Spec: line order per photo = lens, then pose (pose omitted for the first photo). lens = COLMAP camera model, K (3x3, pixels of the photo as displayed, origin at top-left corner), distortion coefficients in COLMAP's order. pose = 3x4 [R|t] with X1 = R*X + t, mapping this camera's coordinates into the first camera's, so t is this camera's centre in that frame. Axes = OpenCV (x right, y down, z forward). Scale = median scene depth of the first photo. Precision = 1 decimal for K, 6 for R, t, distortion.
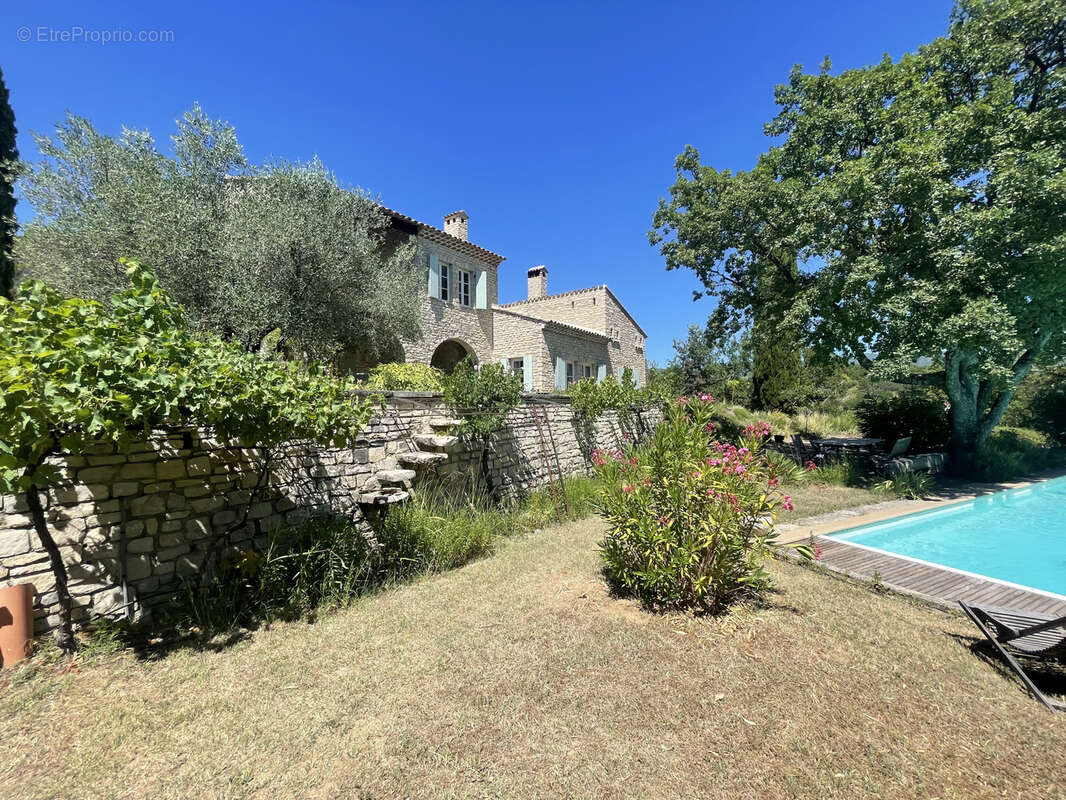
lens RADIAL K [[456.3, 0, 533.0], [0, 456.3, 400.0], [0, 0, 1]] dist [-0.001294, -0.000137]
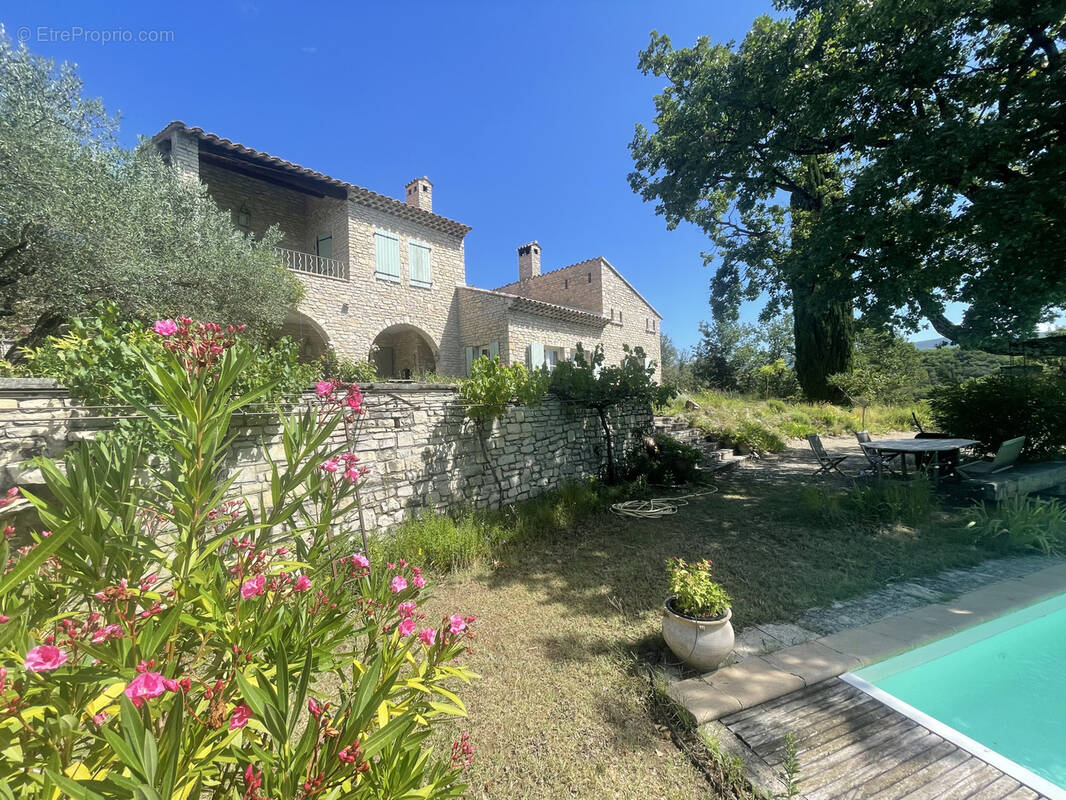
lens RADIAL K [[431.8, 0, 530.7], [0, 431.8, 397.4], [0, 0, 1]] dist [-0.004279, -0.000386]
pose [[0.990506, -0.013178, -0.136838, 0.177881], [0.014149, 0.999881, 0.006128, 0.001378], [0.136741, -0.008006, 0.990574, 0.247435]]
